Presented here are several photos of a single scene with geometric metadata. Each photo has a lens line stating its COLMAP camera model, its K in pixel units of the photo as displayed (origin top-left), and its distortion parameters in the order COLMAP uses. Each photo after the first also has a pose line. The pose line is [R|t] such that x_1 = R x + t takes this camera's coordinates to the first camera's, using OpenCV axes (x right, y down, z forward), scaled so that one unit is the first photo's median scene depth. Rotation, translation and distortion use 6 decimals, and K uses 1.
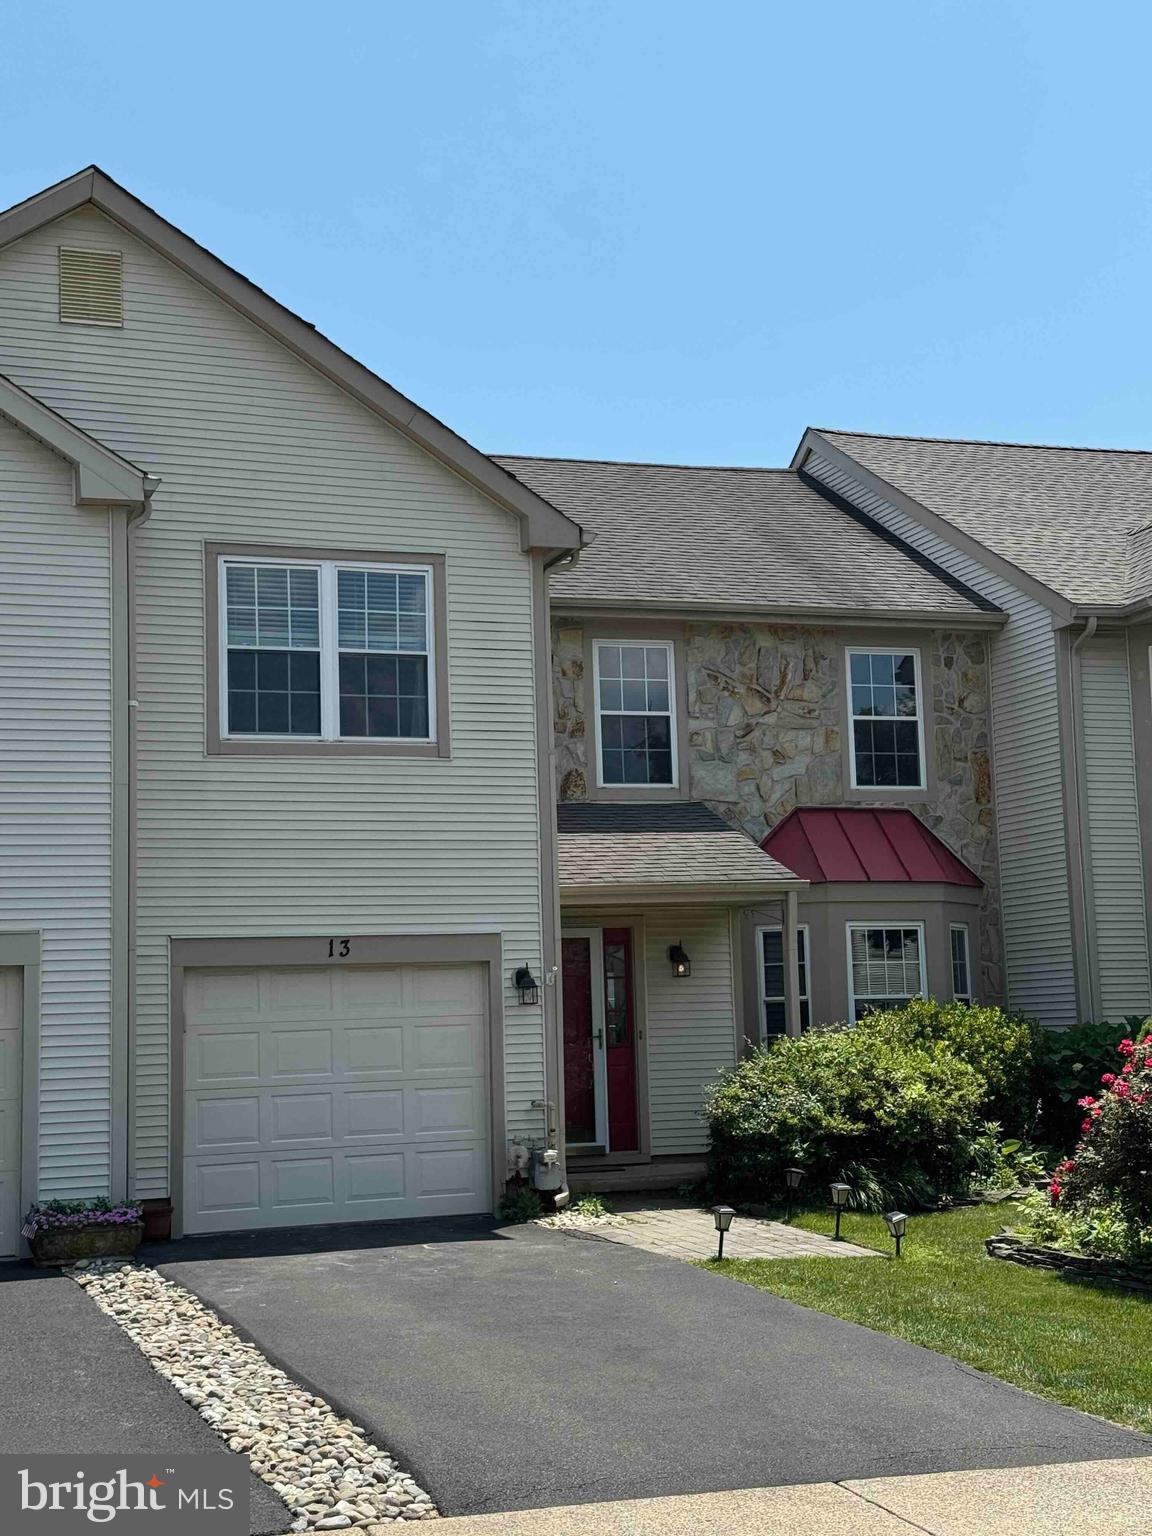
lens RADIAL K [[2131.9, 0, 576.0], [0, 2131.9, 768.0], [0, 0, 1]] dist [0.162064, -0.074493]
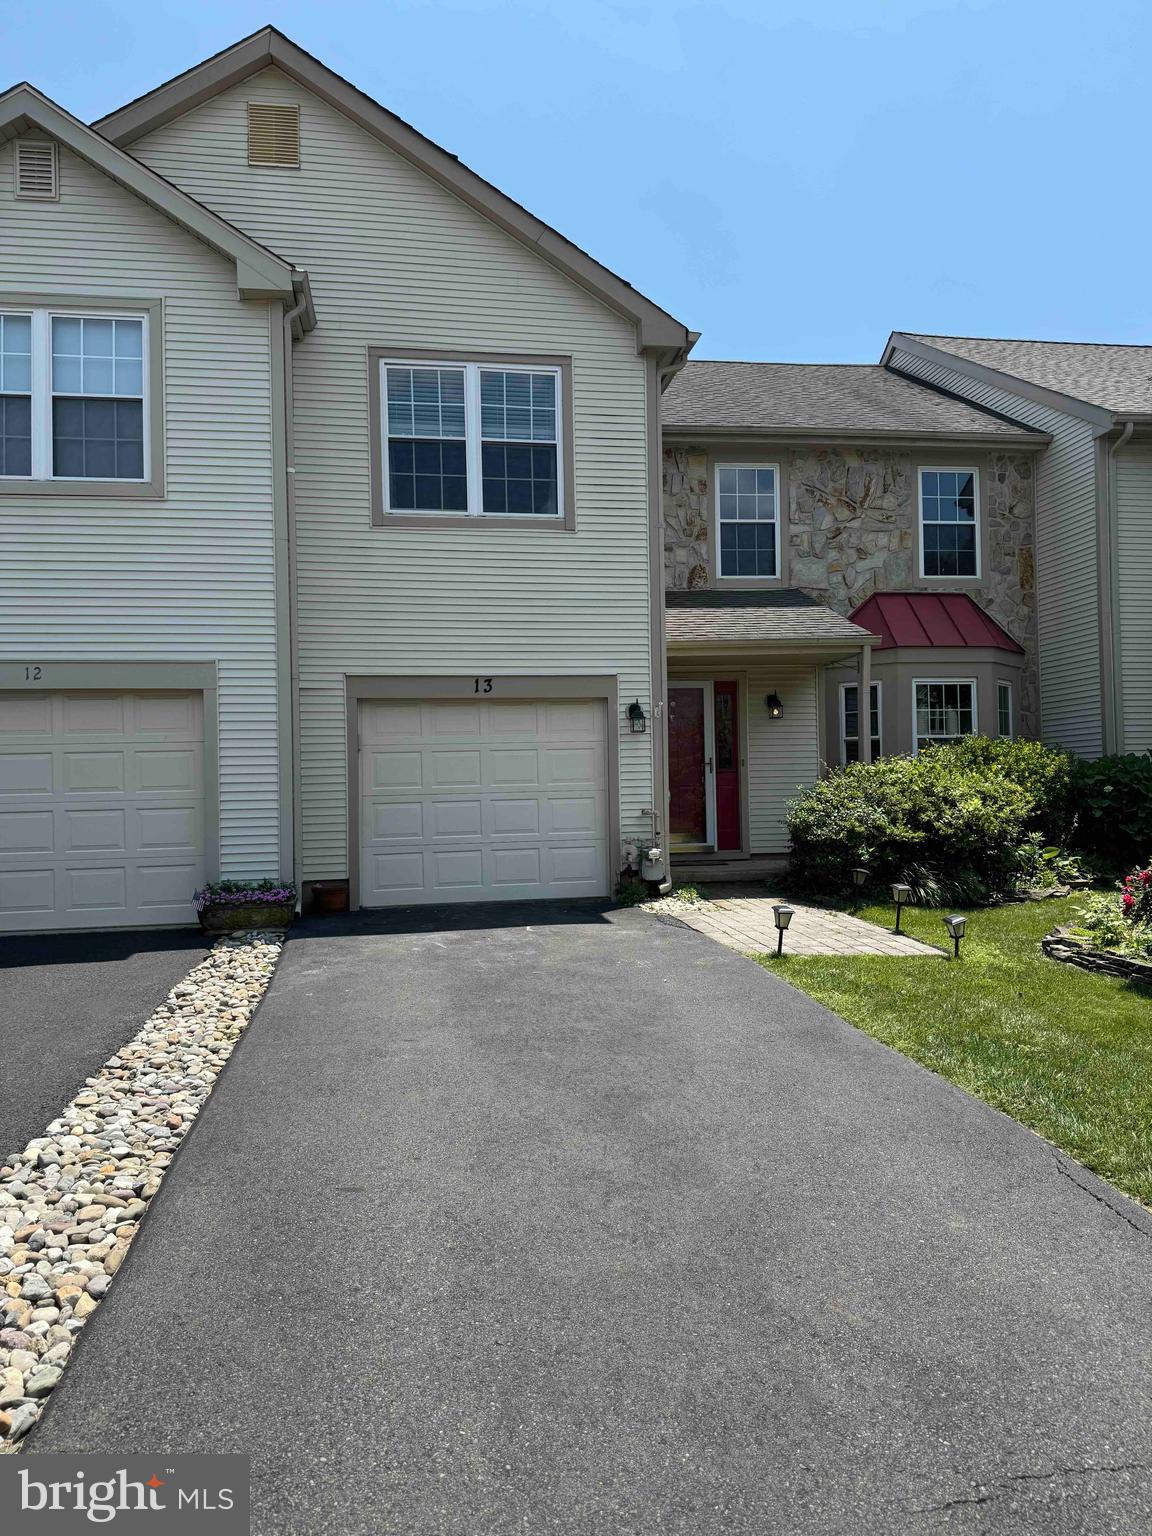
lens RADIAL K [[1066.0, 0, 576.0], [0, 1066.0, 768.0], [0, 0, 1]] dist [0.164104, -0.299709]
pose [[0.984665, 0.007286, -0.174306, 0.048491], [0.011474, 0.994260, 0.106374, 0.064108], [0.174080, -0.106743, 0.978929, 0.383329]]
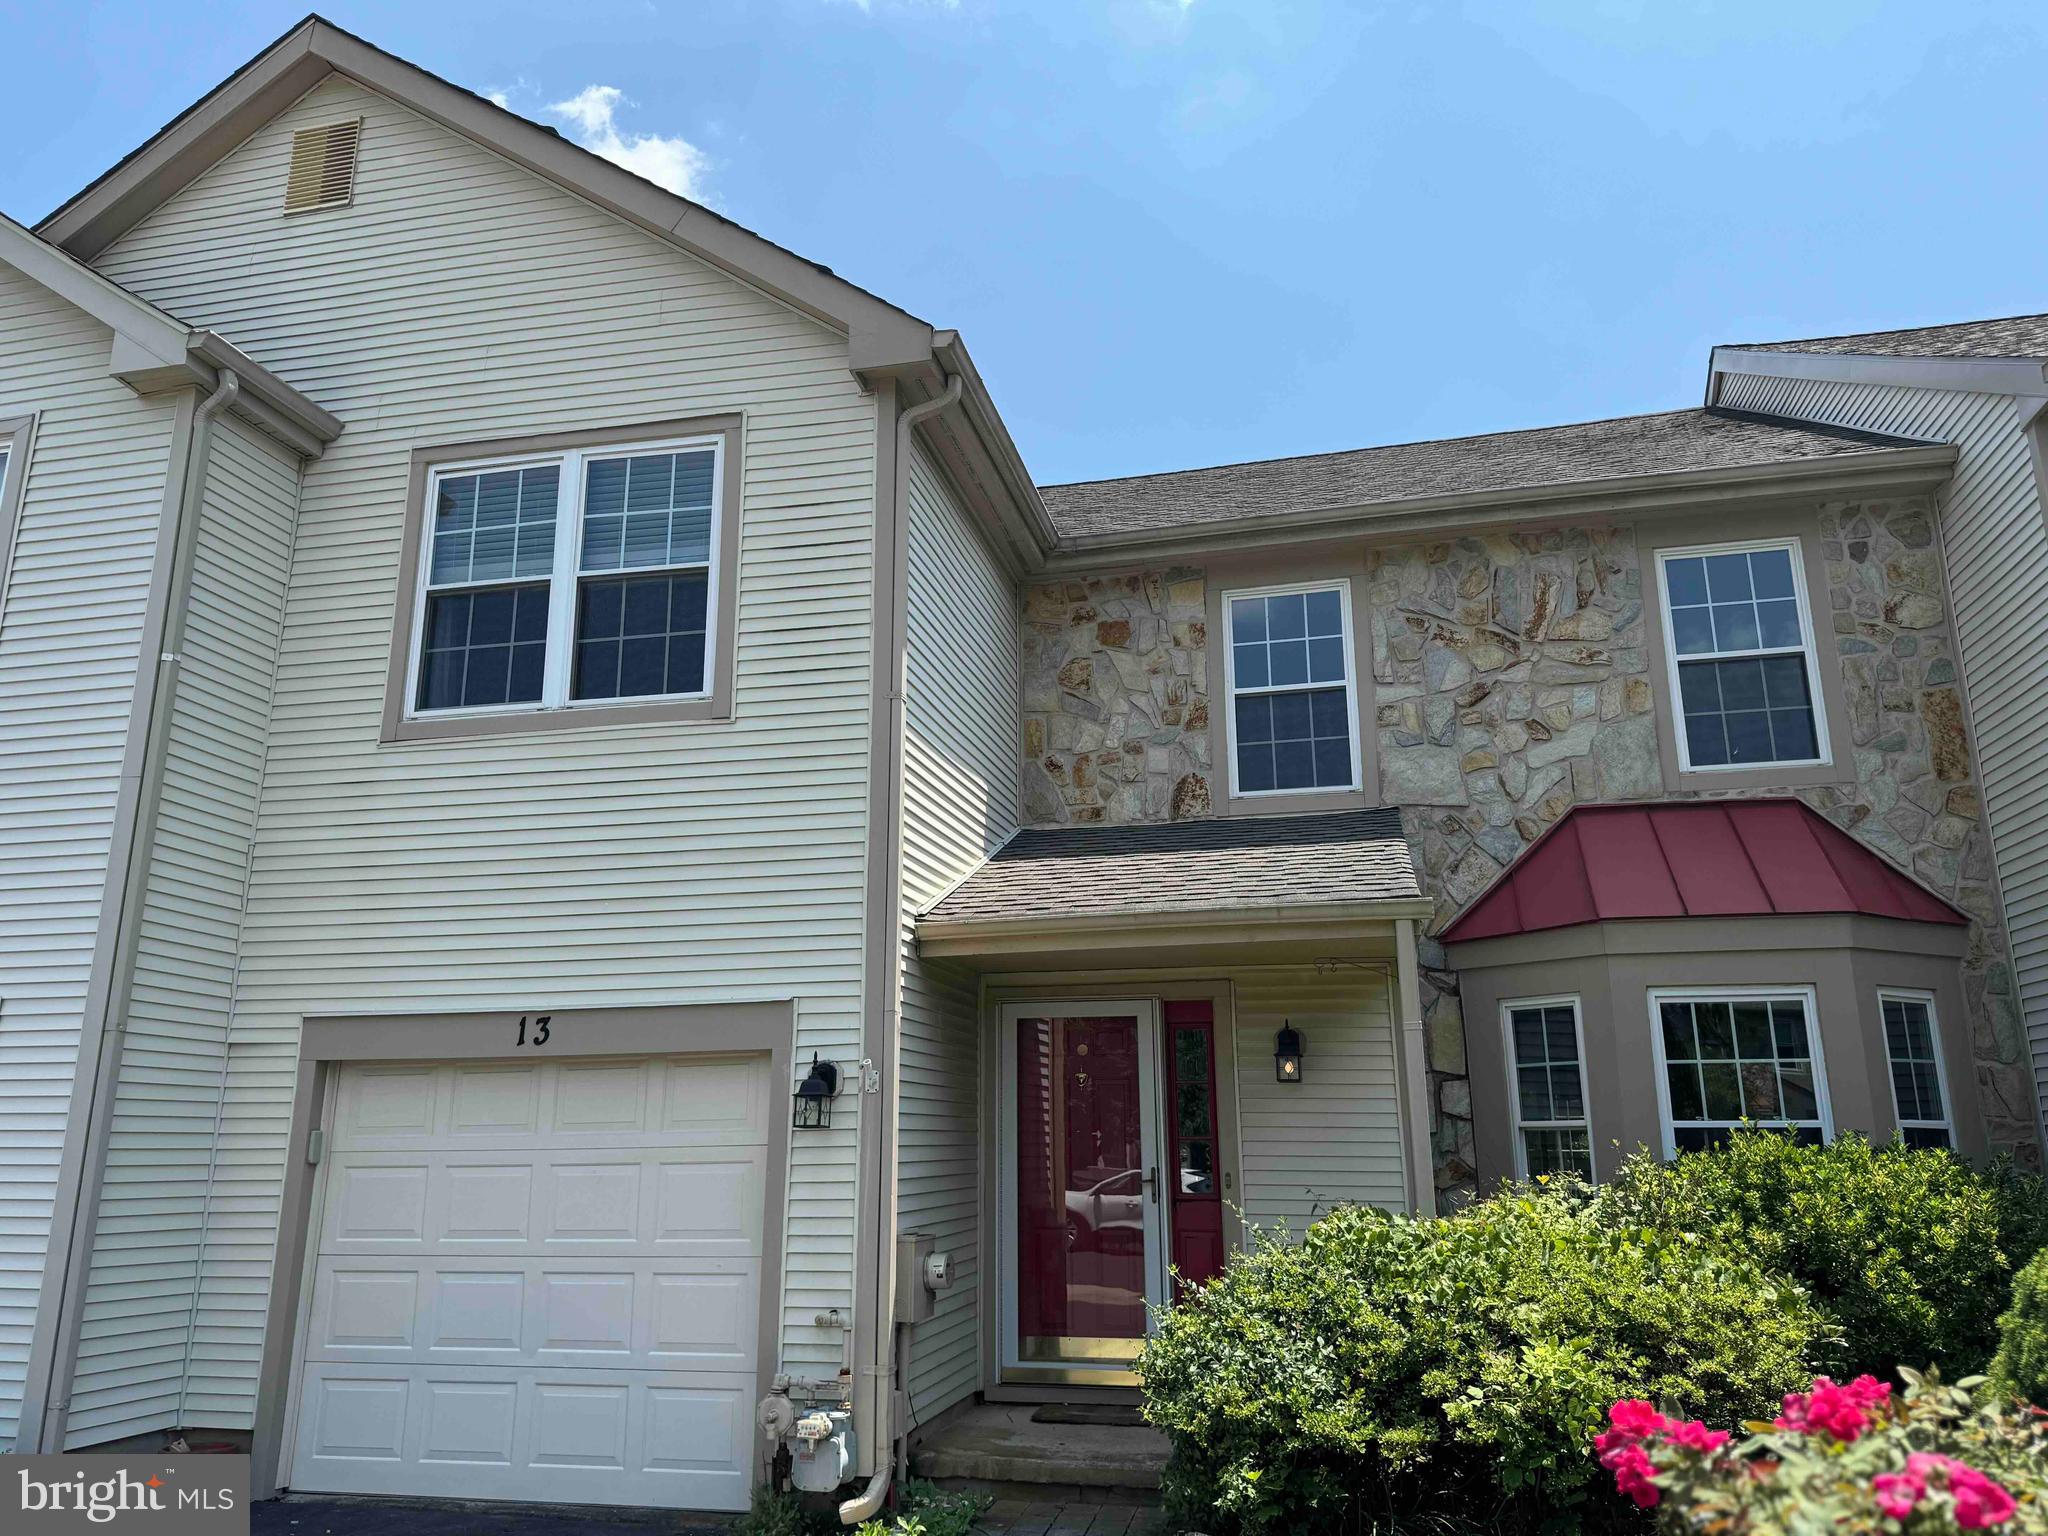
lens RADIAL K [[1430.3, 0, 1024.0], [0, 1430.3, 768.0], [0, 0, 1]] dist [0.105147, -0.147497]
pose [[0.851994, -0.106966, -0.512508, 0.224358], [0.044069, 0.990085, -0.133381, 0.068429], [0.521694, 0.091054, 0.848260, 0.684929]]
